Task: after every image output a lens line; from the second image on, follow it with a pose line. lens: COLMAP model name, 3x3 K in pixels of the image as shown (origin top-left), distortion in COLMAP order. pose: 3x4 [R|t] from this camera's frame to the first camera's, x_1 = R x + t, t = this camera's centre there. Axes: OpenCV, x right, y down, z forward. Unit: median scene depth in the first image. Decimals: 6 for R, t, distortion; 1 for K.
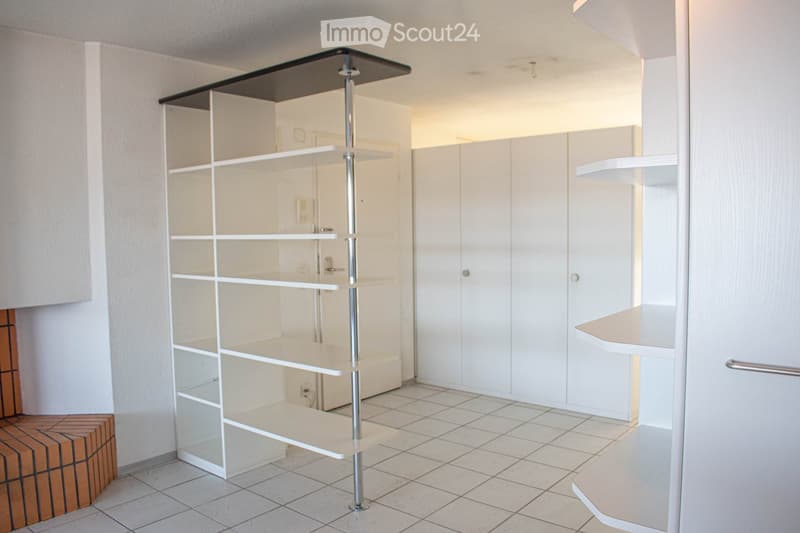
lens RADIAL K [[632.1, 0, 399.1], [0, 632.1, 266.6], [0, 0, 1]] dist [-0.078317, -0.016427]
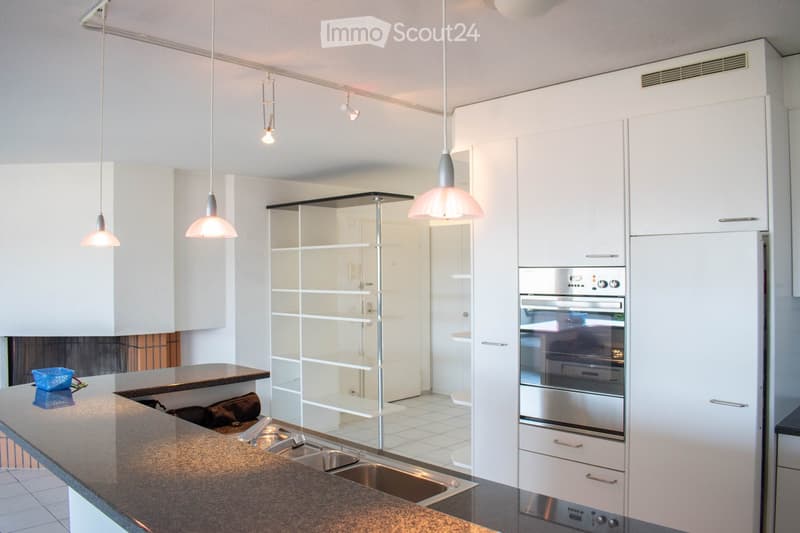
lens RADIAL K [[632.1, 0, 401.2], [0, 632.1, 262.4], [0, 0, 1]] dist [-0.078317, -0.016427]
pose [[0.996979, 0.006367, -0.077410, 0.101209], [-0.011942, 0.997350, -0.071768, -0.004196], [0.076748, 0.072476, 0.994413, -0.629252]]
